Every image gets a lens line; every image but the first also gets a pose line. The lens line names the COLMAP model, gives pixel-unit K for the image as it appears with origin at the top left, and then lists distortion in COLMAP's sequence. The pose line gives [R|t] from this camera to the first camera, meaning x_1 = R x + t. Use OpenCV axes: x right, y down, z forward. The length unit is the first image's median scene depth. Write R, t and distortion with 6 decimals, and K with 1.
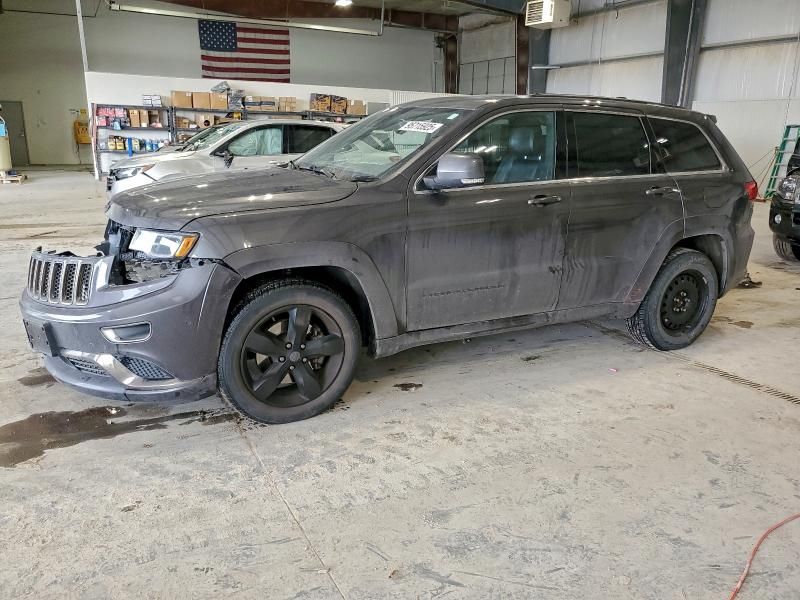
lens RADIAL K [[636.2, 0, 400.0], [0, 636.2, 300.0], [0, 0, 1]] dist [0.002867, 0.003598]
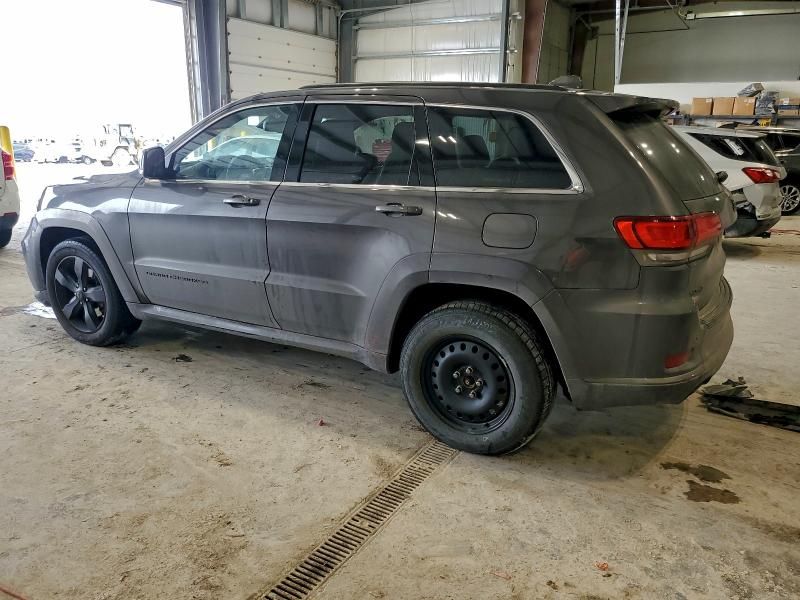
lens RADIAL K [[636.2, 0, 400.0], [0, 636.2, 300.0], [0, 0, 1]] dist [0.002867, 0.003598]
pose [[0.530198, 0.200354, -0.823862, 0.942910], [-0.215945, 0.971546, 0.097297, -0.130308], [0.819913, 0.126322, 0.558377, 0.569225]]
